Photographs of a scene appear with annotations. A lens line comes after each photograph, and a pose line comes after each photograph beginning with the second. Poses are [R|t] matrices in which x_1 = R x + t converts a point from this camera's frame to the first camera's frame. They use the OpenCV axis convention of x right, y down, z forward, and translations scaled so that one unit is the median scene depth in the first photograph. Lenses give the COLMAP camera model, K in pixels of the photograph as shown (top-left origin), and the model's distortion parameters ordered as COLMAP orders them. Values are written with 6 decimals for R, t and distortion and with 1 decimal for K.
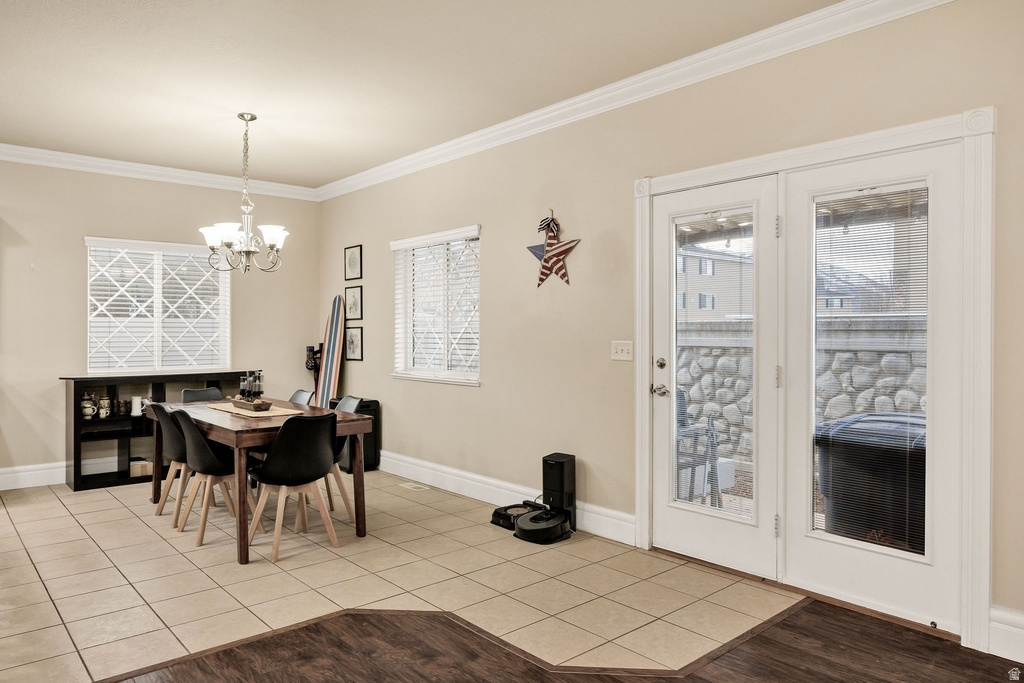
lens RADIAL K [[692.2, 0, 507.9], [0, 692.2, 331.2], [0, 0, 1]] dist [0.001113, 0.003431]
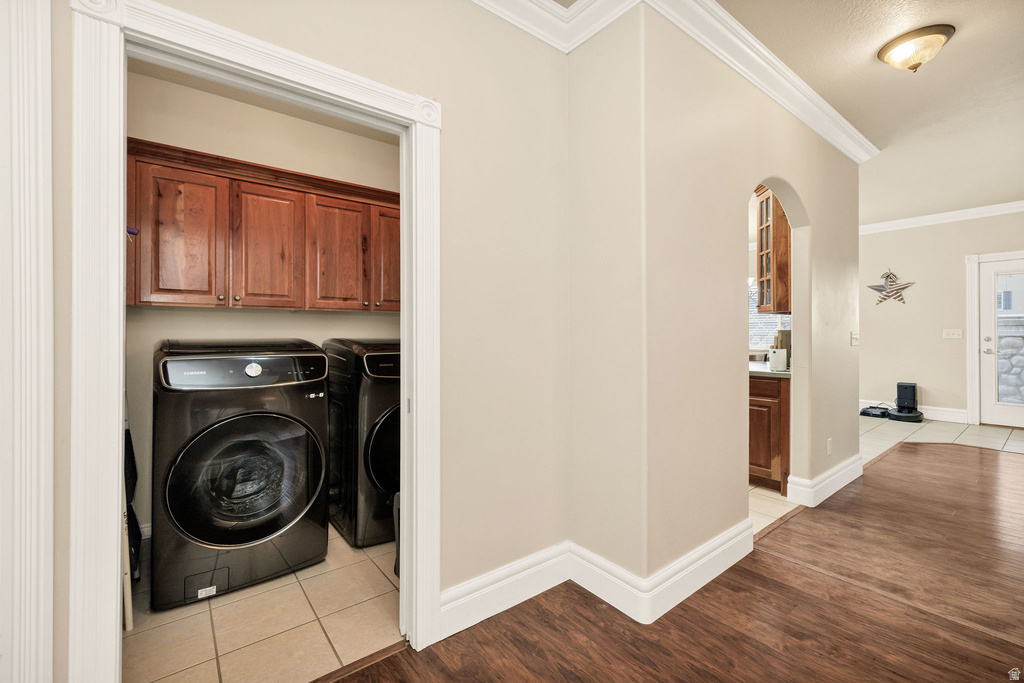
lens RADIAL K [[420.2, 0, 484.6], [0, 420.2, 330.2], [0, 0, 1]] dist [0.002625, 0.000405]
pose [[0.997043, -0.004432, -0.076721, -1.214320], [0.004056, 0.999979, -0.005059, 0.017364], [0.076742, 0.004733, 0.997040, -0.437562]]
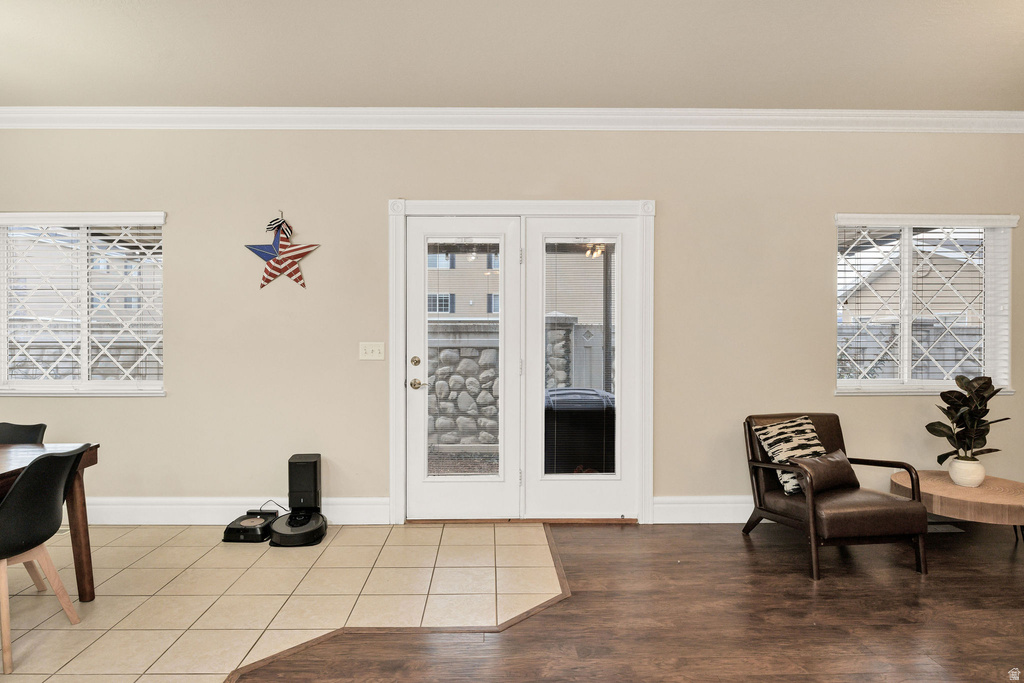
lens RADIAL K [[605.6, 0, 490.6], [0, 605.6, 332.5], [0, 0, 1]] dist [-0.000708, -0.001817]
pose [[0.641486, -0.000485, 0.767135, -0.461015], [0.000993, 0.999999, -0.000198, -0.000968], [-0.767134, 0.000889, 0.641486, 0.238551]]
